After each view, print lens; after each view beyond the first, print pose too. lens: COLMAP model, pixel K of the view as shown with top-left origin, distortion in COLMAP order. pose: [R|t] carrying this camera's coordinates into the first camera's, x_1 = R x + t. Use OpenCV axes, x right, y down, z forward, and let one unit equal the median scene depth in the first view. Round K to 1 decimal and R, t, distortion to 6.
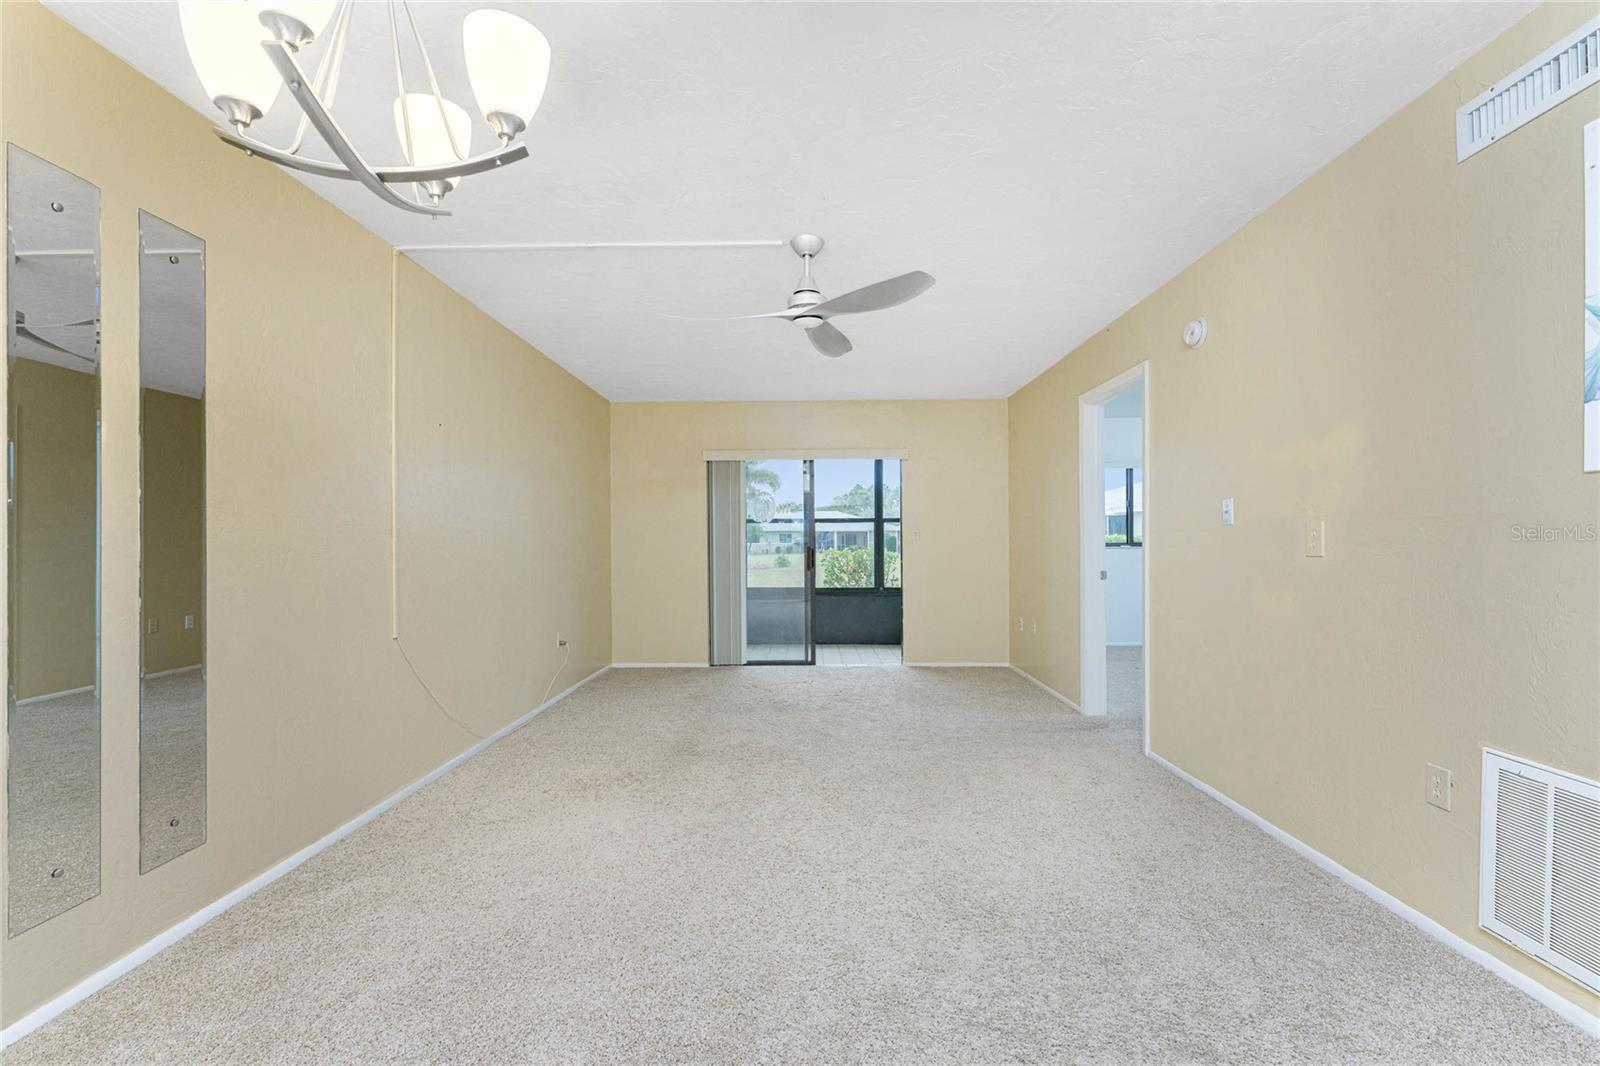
lens RADIAL K [[662.7, 0, 794.9], [0, 662.7, 547.1], [0, 0, 1]] dist [-0.002211, -0.001474]
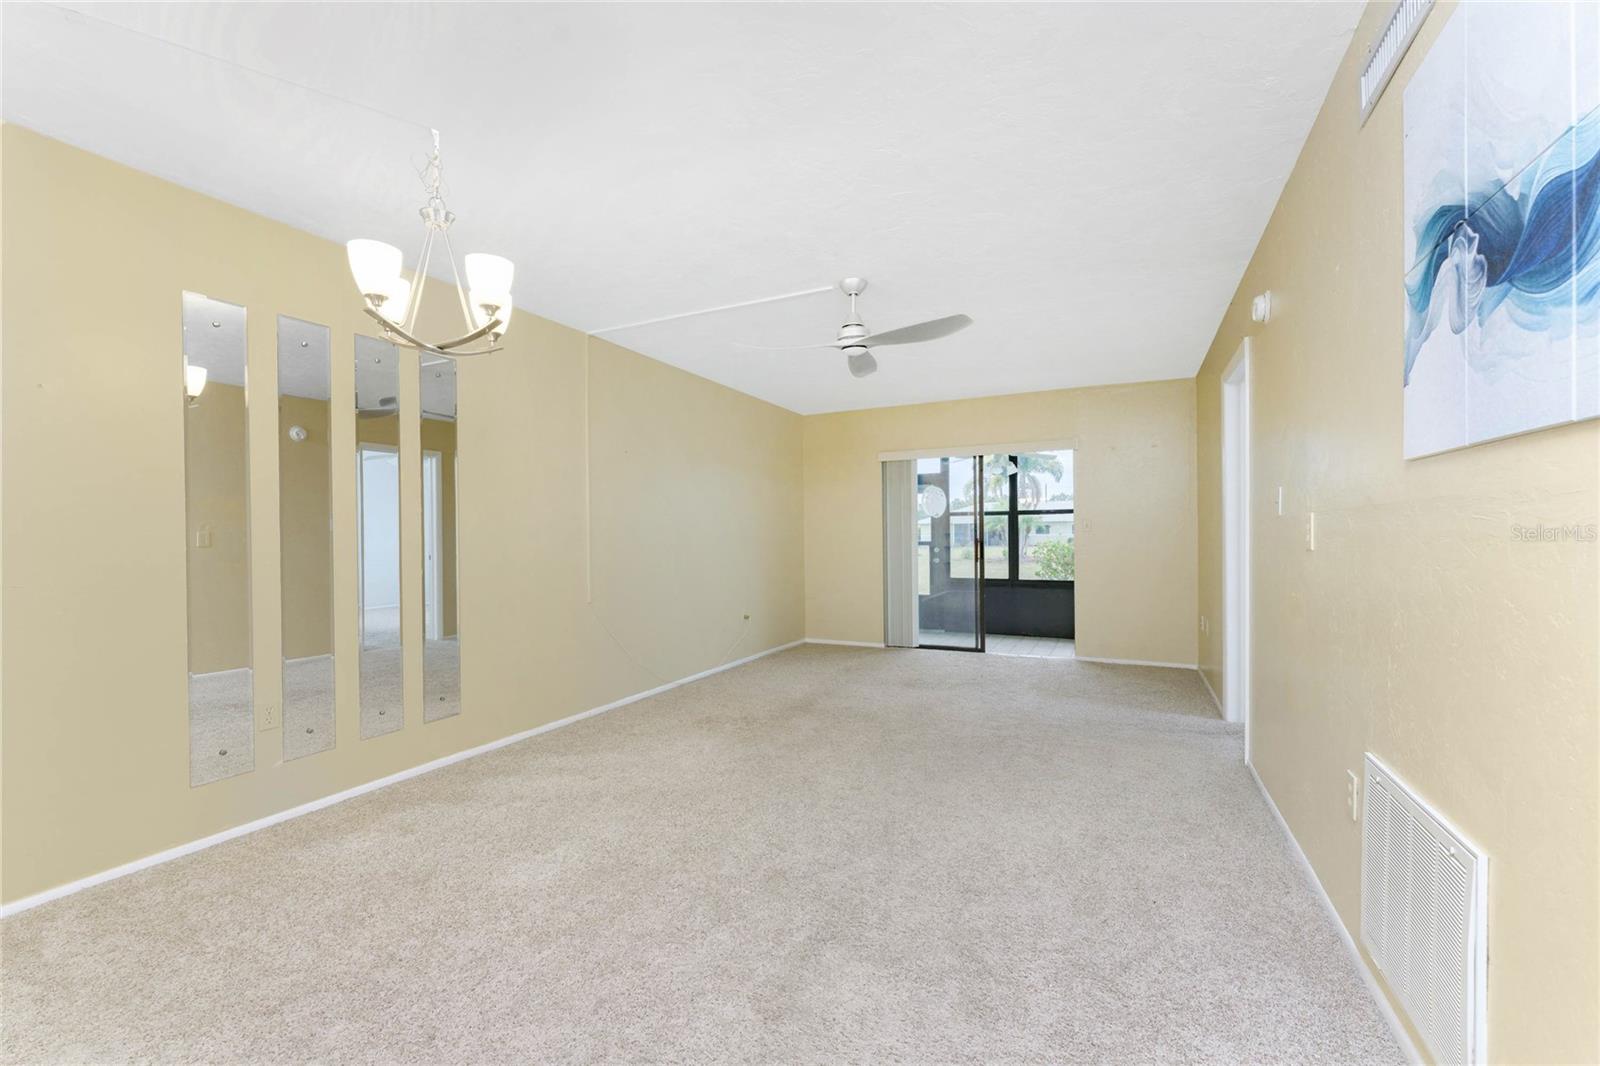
lens RADIAL K [[662.7, 0, 804.9], [0, 662.7, 540.9], [0, 0, 1]] dist [-0.002211, -0.001474]
pose [[0.907933, 0.001142, -0.419113, 0.218664], [-0.000026, 0.999996, 0.002668, 0.000026], [0.419115, -0.002412, 0.907930, -0.059542]]
